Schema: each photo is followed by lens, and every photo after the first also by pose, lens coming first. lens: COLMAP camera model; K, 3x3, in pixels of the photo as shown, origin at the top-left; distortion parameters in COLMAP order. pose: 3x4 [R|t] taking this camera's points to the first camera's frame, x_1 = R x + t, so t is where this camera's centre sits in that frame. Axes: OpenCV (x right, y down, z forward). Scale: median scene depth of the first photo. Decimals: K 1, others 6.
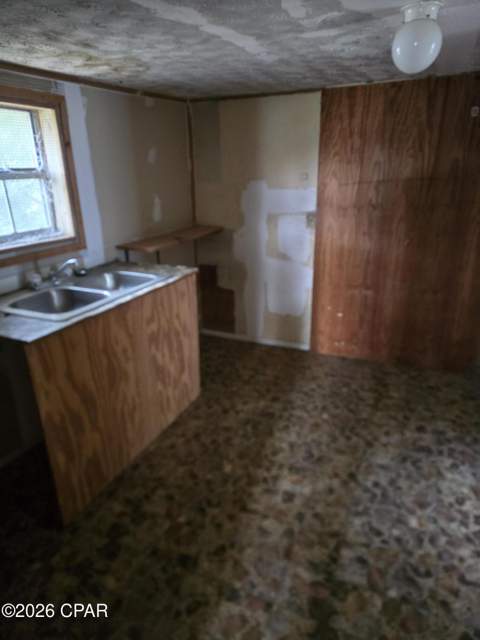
lens RADIAL K [[431.5, 0, 241.8], [0, 431.5, 316.2], [0, 0, 1]] dist [0.073787, -0.021830]
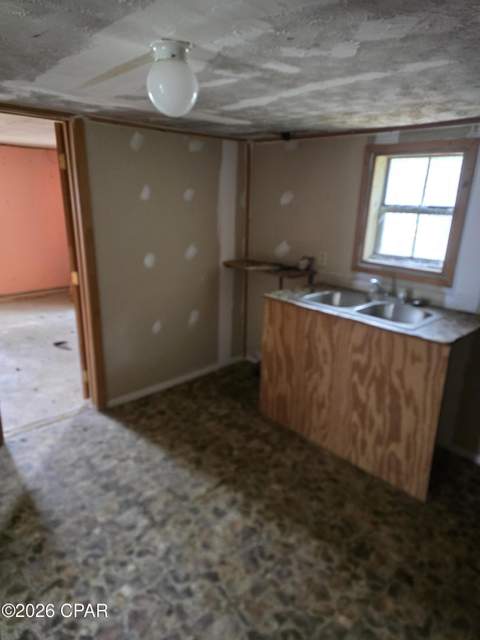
lens RADIAL K [[431.5, 0, 239.6], [0, 431.5, 314.6], [0, 0, 1]] dist [0.073787, -0.021830]
pose [[-0.403381, 0.260501, -0.877168, 0.856895], [-0.328079, 0.853709, 0.404407, -0.419395], [0.854194, 0.450910, -0.258905, 1.065934]]
